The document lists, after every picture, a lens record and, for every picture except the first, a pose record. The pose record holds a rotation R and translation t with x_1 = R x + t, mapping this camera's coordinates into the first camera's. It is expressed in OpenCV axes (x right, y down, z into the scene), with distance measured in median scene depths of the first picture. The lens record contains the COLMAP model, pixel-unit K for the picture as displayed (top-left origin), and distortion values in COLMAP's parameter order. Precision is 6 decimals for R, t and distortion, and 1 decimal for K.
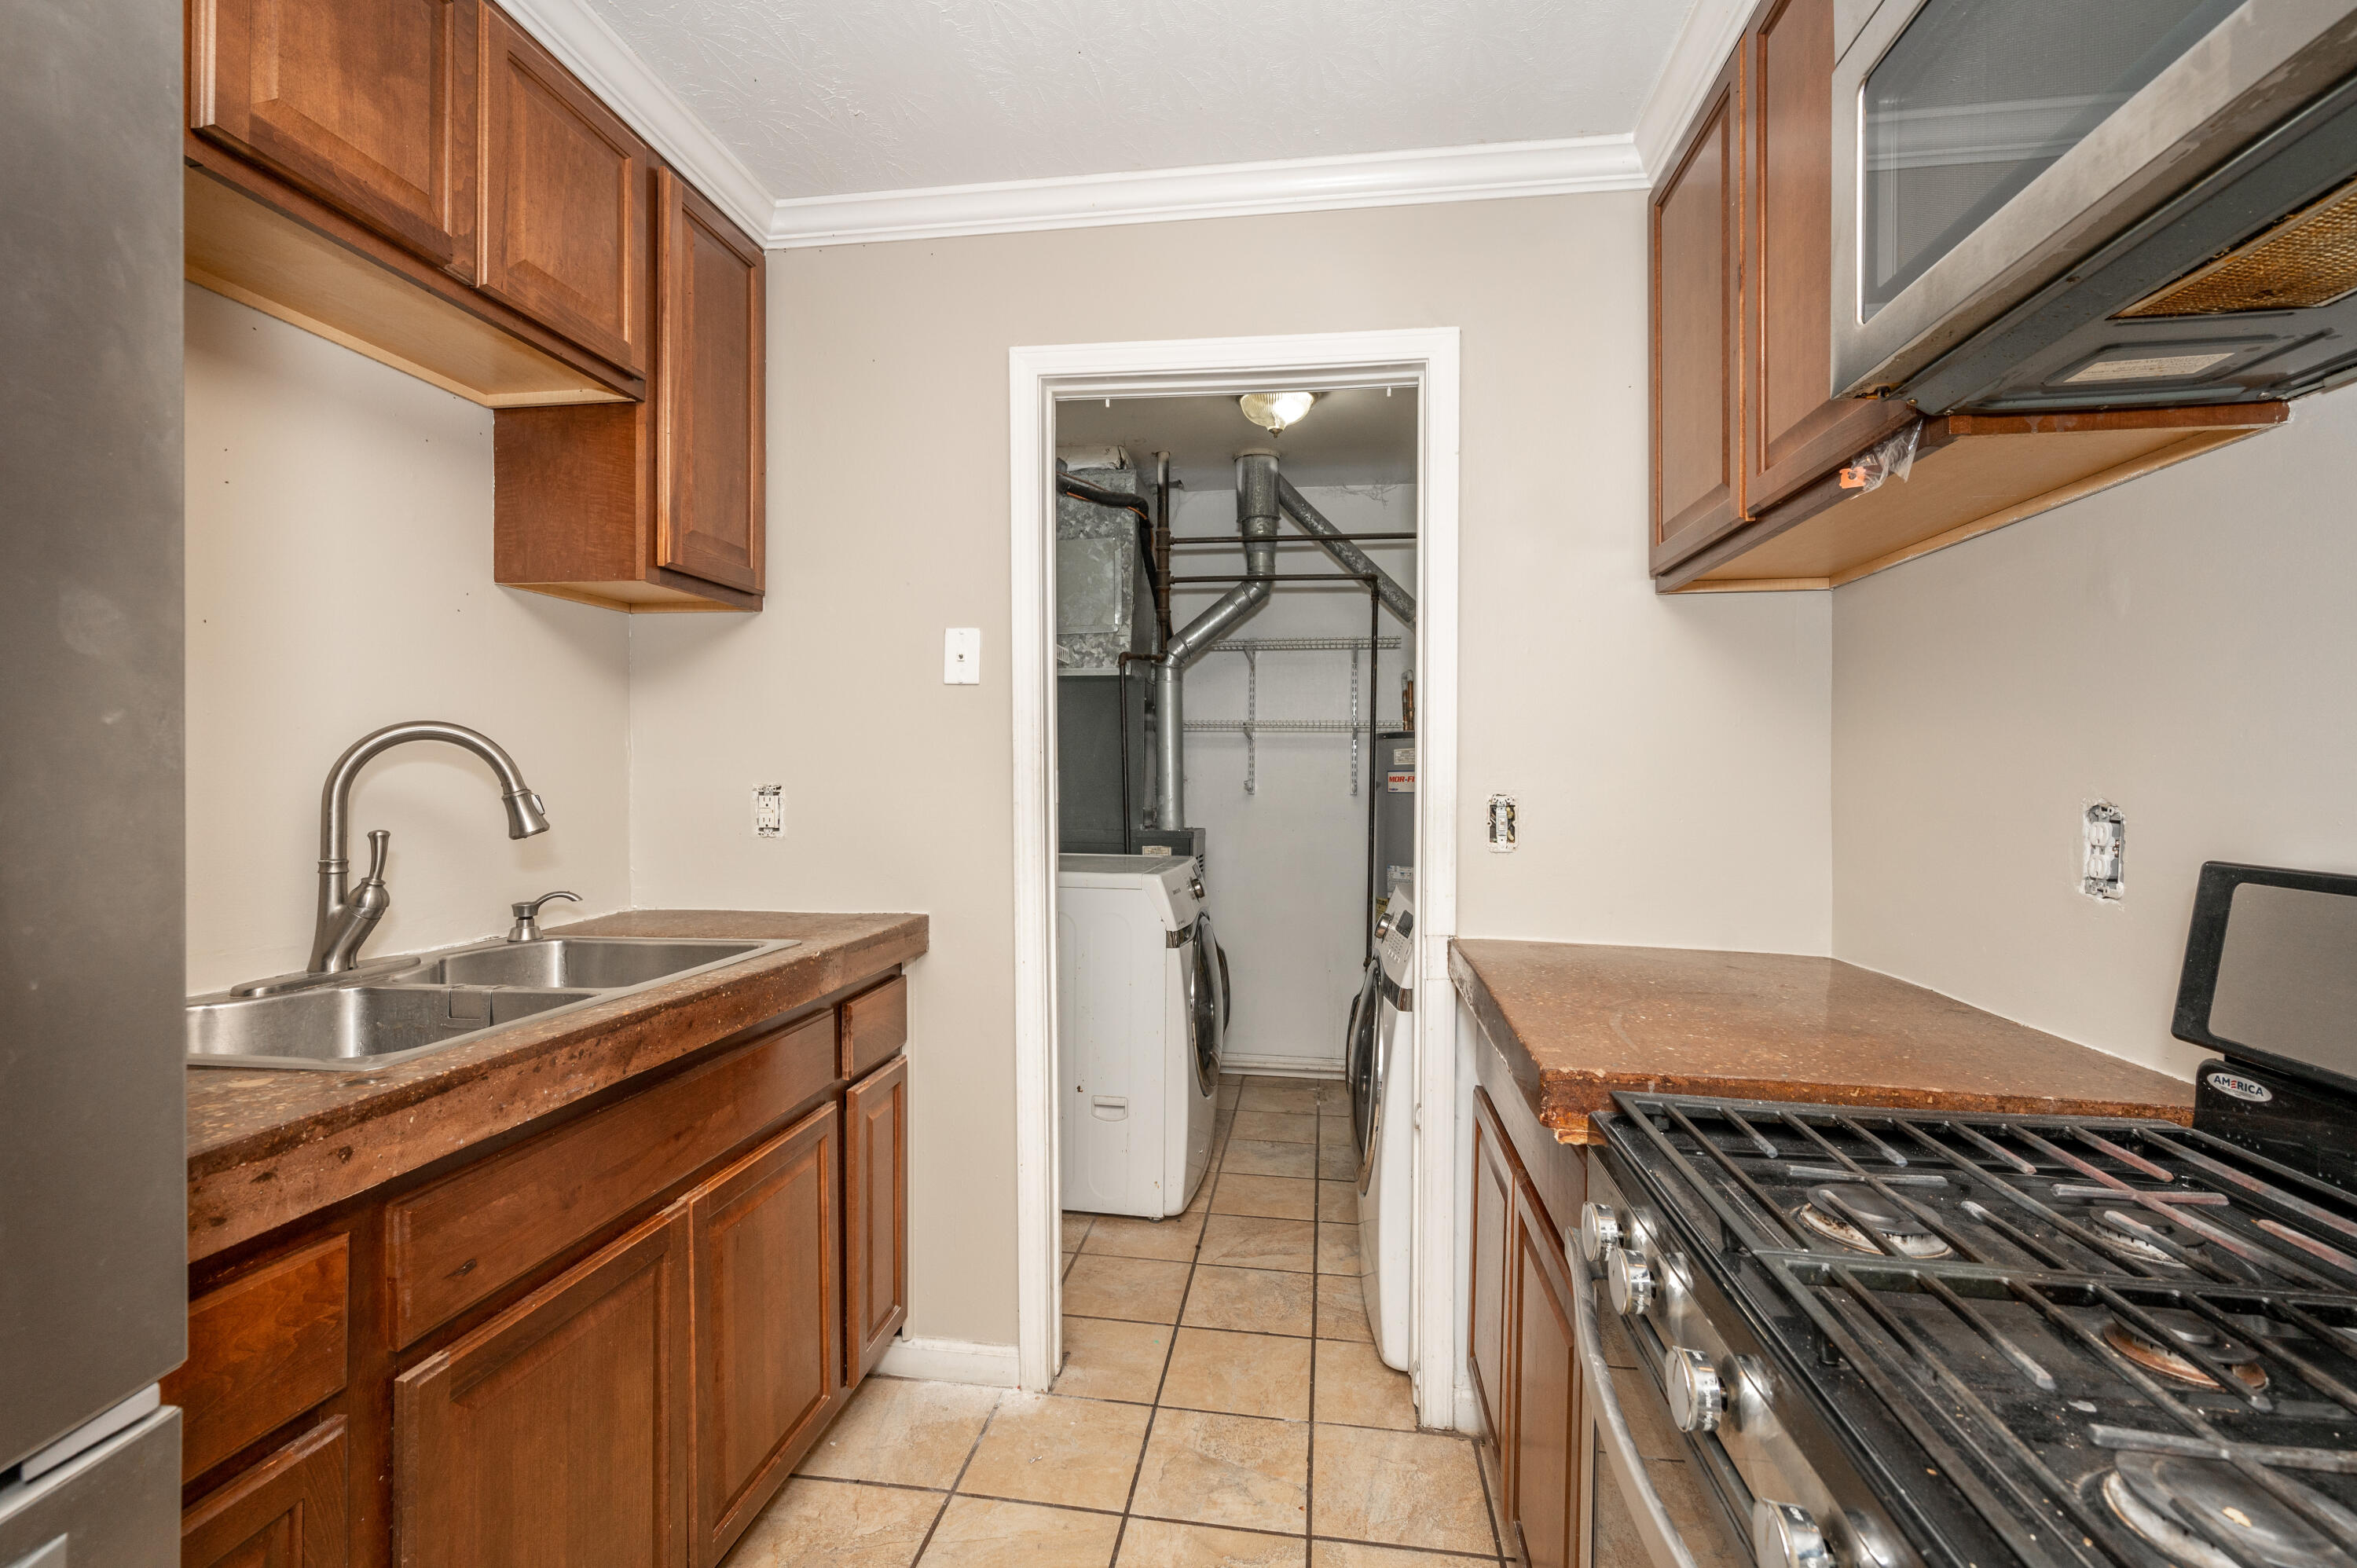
lens RADIAL K [[1052.6, 0, 1178.3], [0, 1052.6, 779.0], [0, 0, 1]] dist [0.001175, 0.001057]
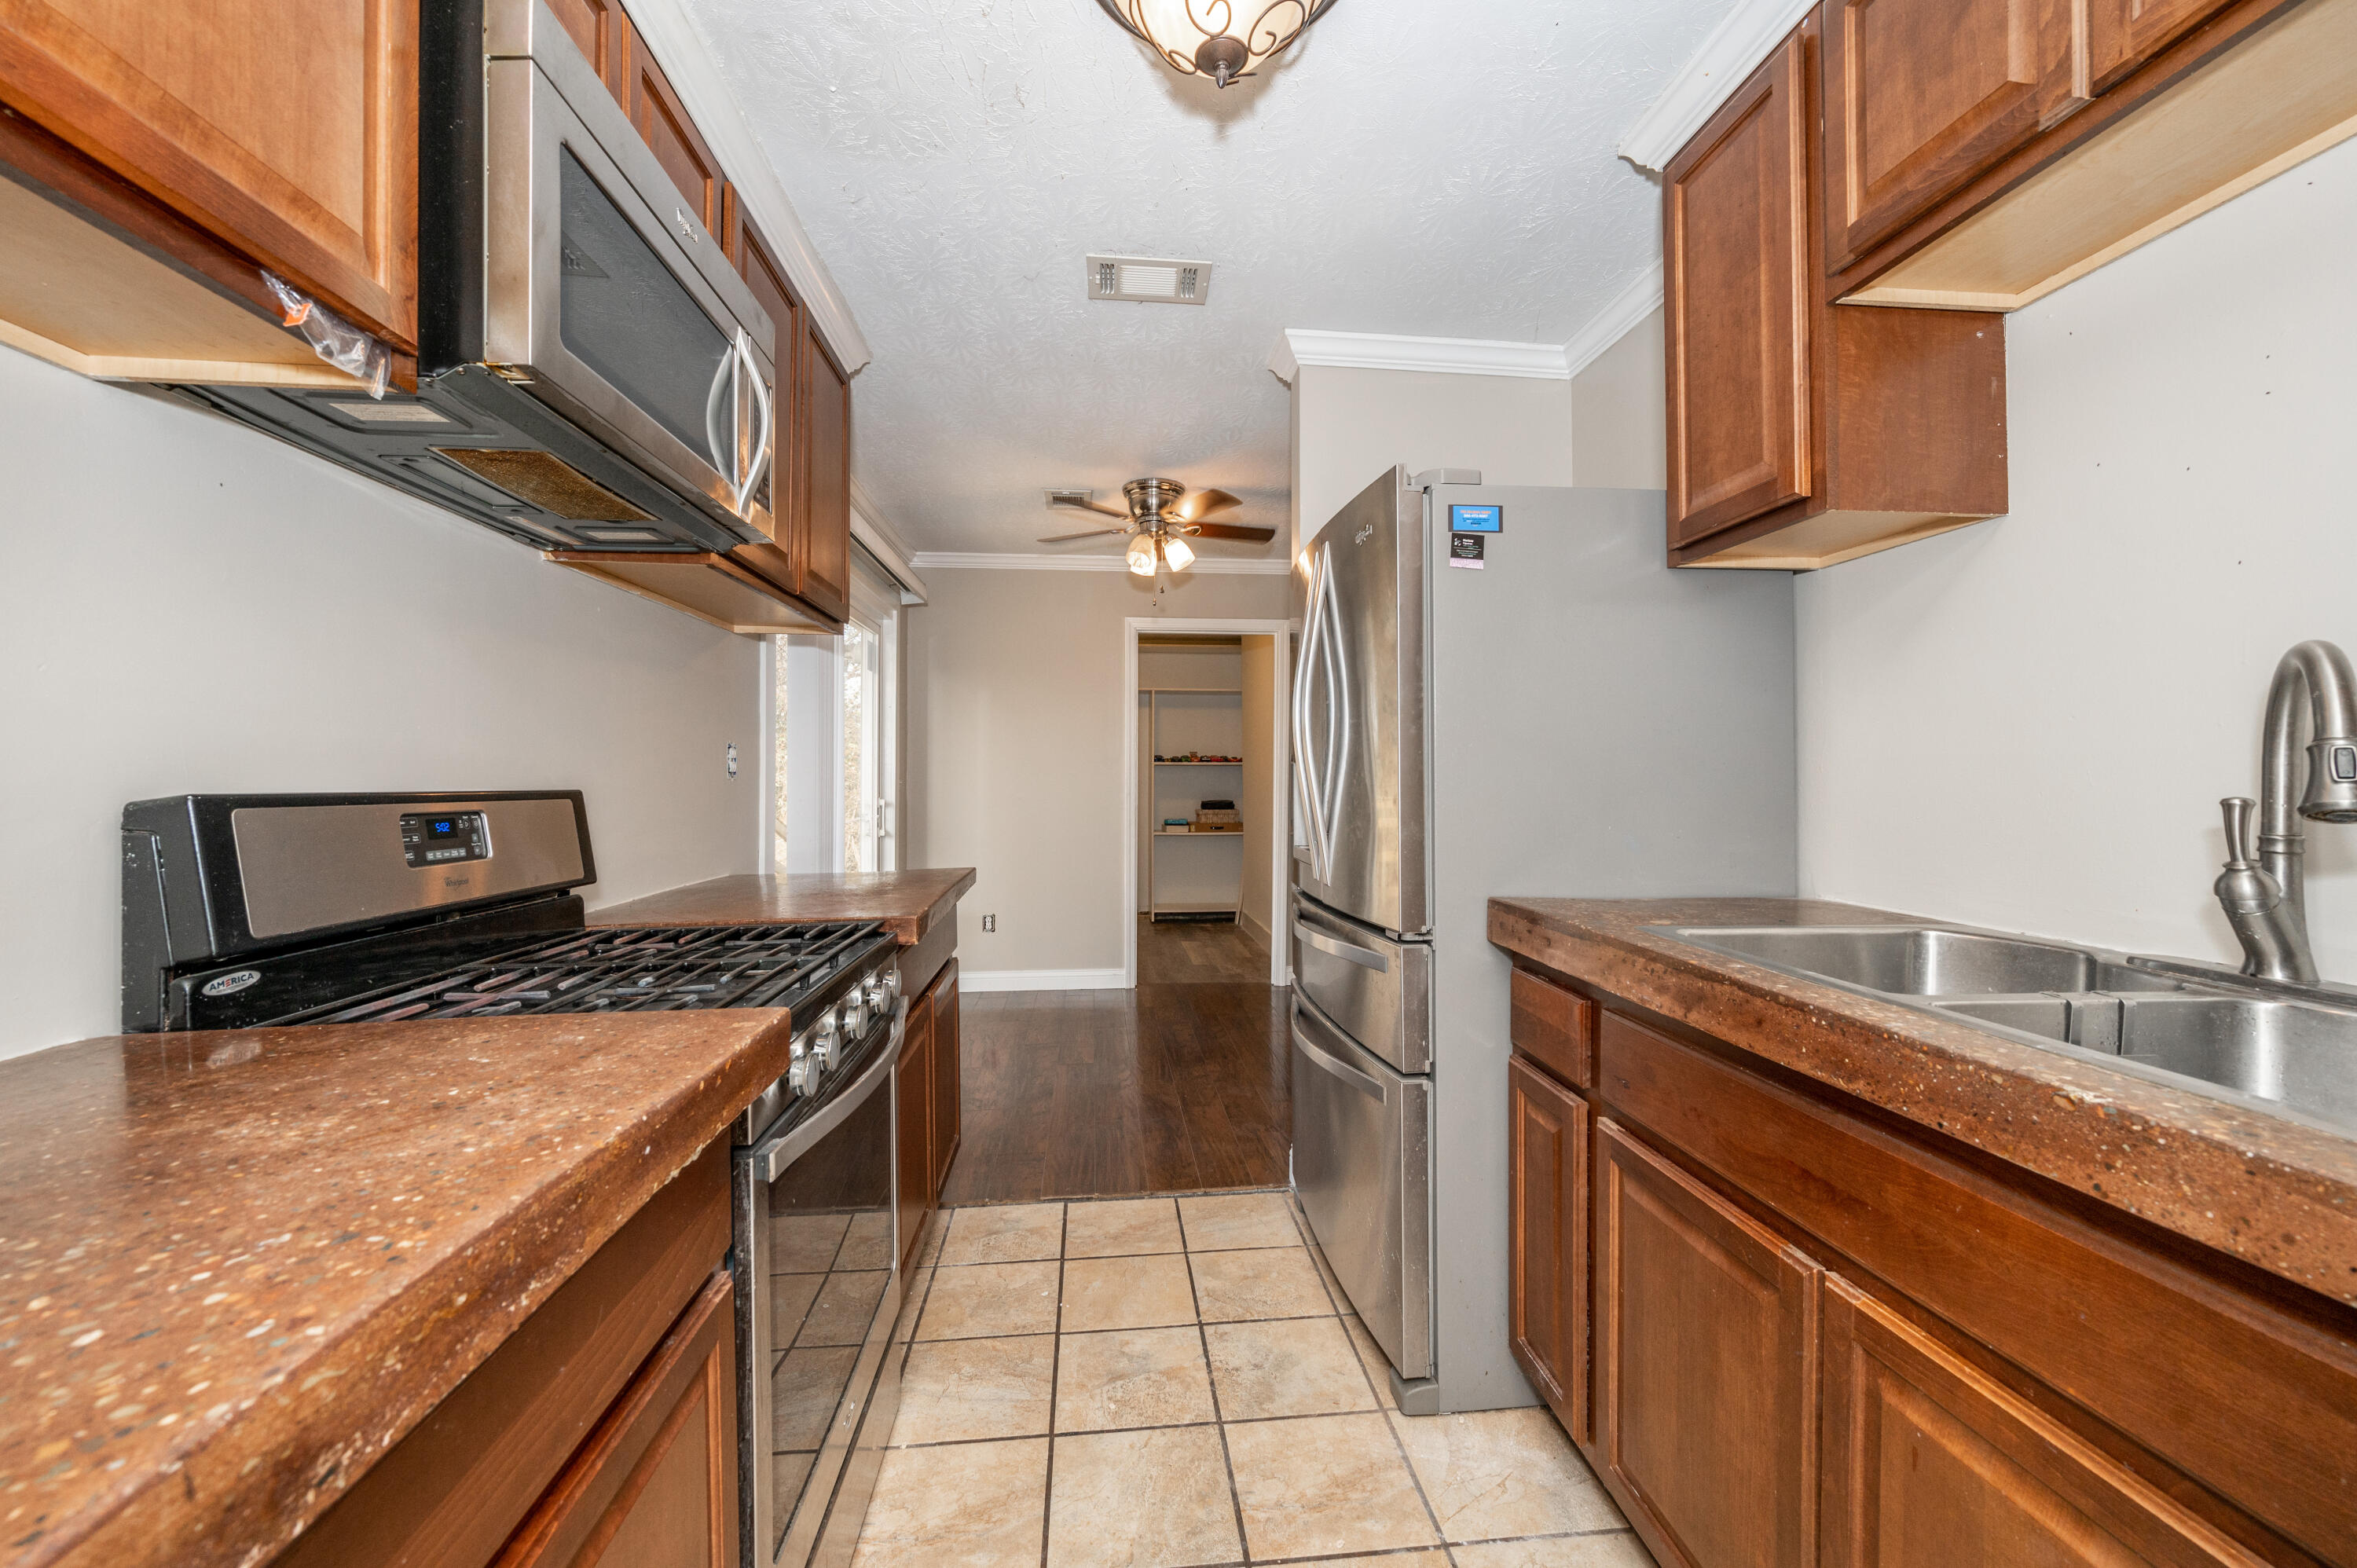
lens RADIAL K [[945.3, 0, 1183.0], [0, 945.3, 776.1], [0, 0, 1]] dist [0.000345, 0.000018]
pose [[-0.970619, -0.003131, -0.240602, 0.173164], [-0.004380, 0.999980, 0.004655, 0.038888], [0.240583, 0.005572, -0.970613, 1.728953]]
